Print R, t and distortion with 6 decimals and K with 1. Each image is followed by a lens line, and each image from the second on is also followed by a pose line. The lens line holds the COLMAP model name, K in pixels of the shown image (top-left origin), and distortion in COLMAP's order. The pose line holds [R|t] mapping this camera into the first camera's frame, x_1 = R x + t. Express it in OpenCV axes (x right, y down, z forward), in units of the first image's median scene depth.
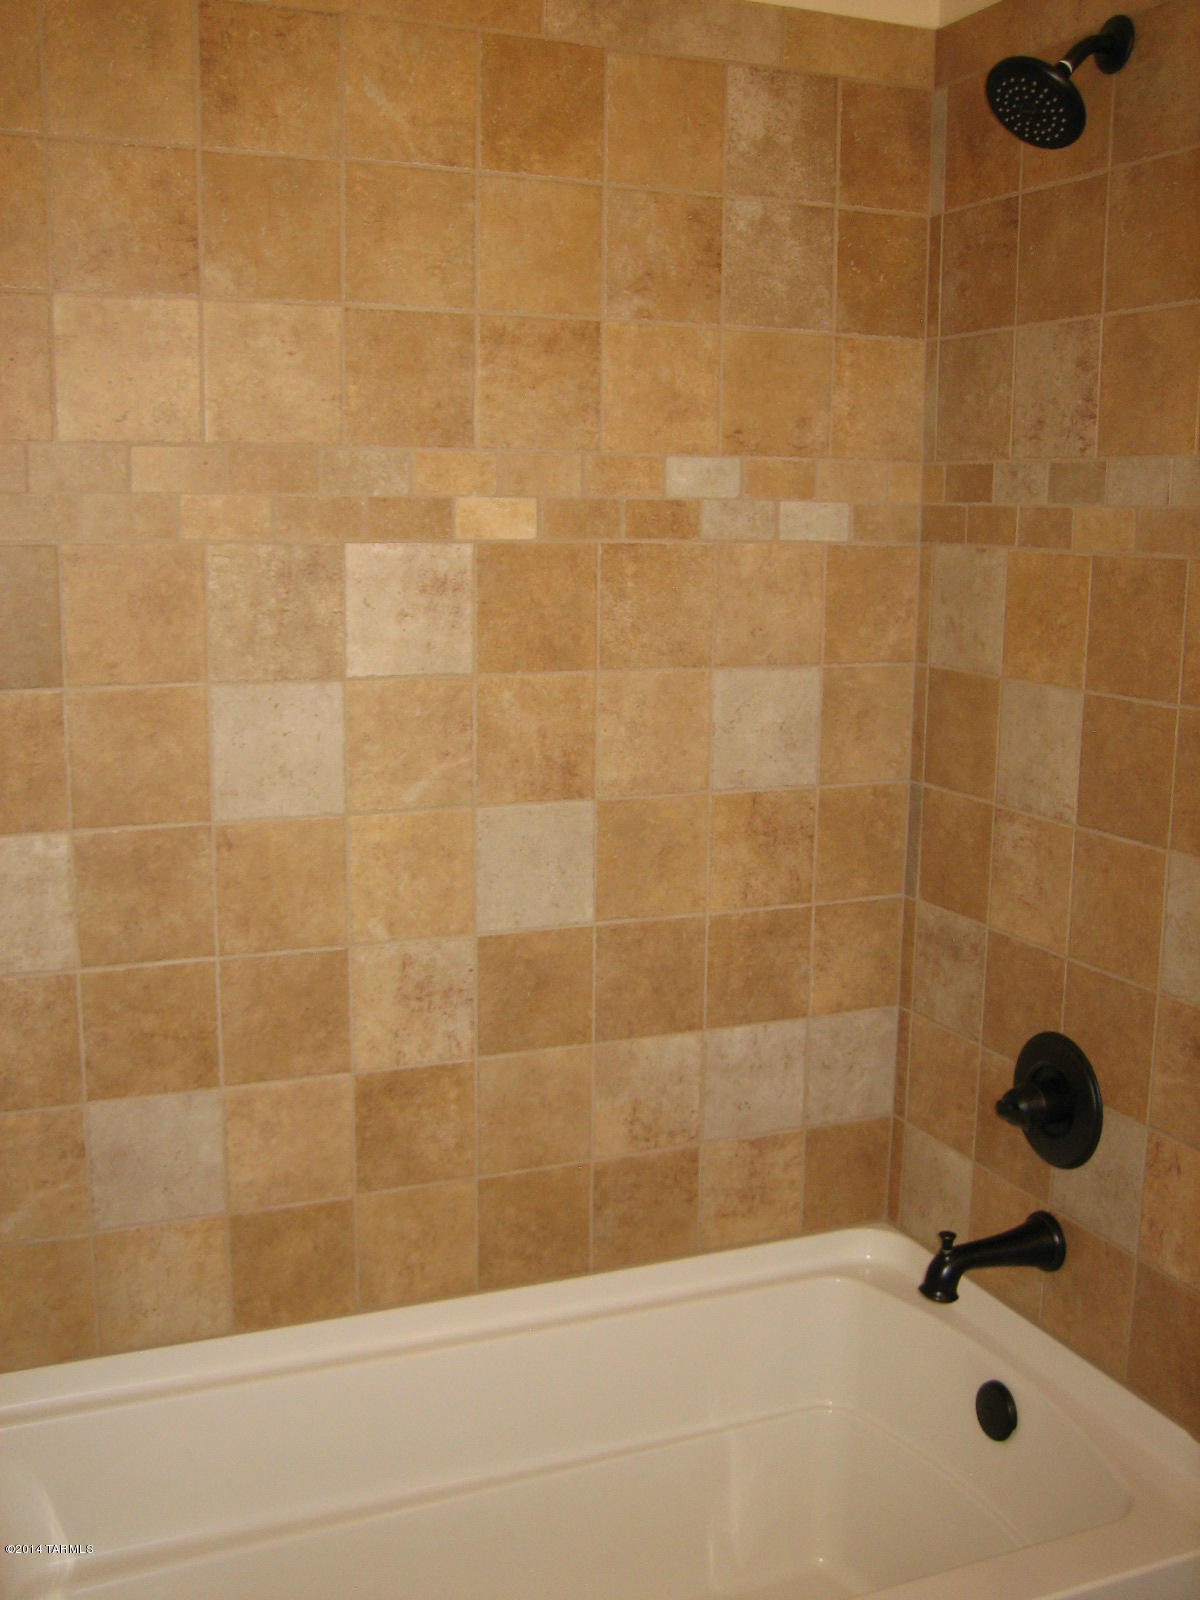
lens RADIAL K [[1675.0, 0, 582.5], [0, 1675.0, 799.1], [0, 0, 1]] dist [-0.083891, 0.000000]
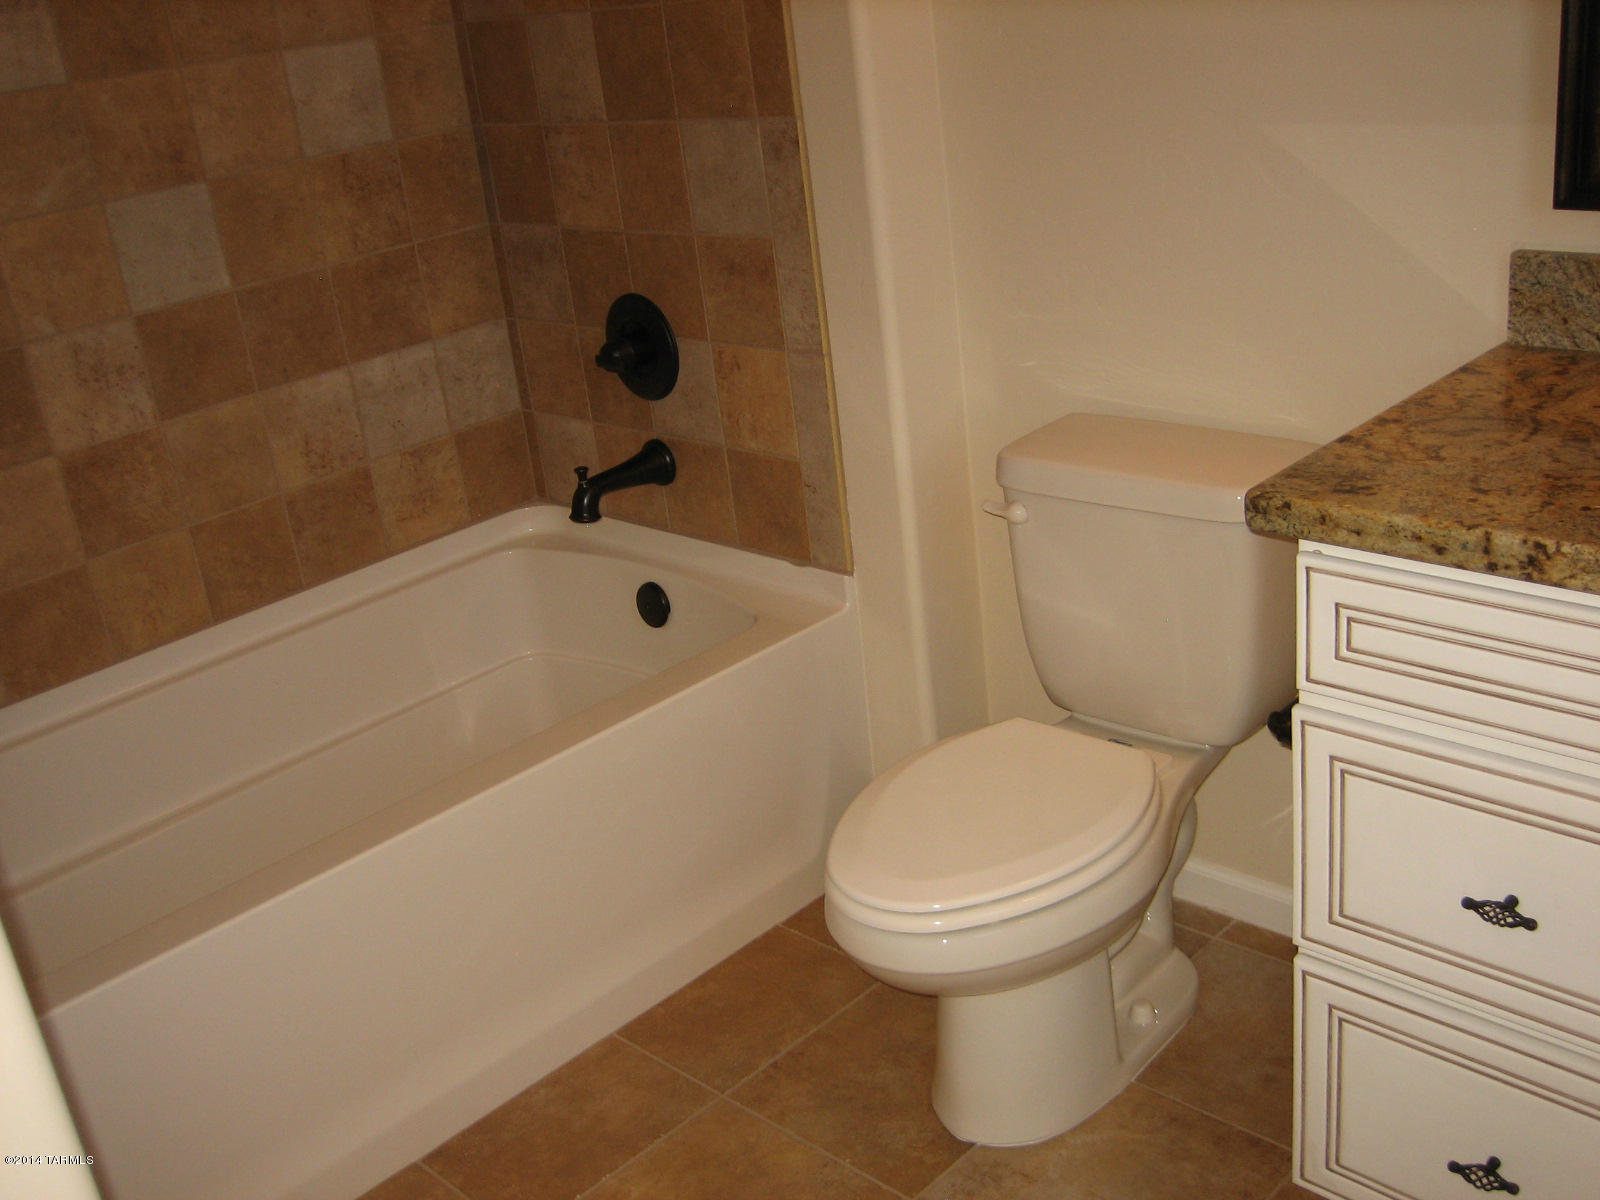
lens RADIAL K [[1675.0, 0, 812.0], [0, 1675.0, 597.1], [0, 0, 1]] dist [-0.083891, 0.000000]
pose [[0.912718, -0.256267, 0.318235, -0.045923], [0.191054, 0.956145, 0.222003, 0.101785], [-0.361171, -0.141826, 0.921651, -0.230989]]
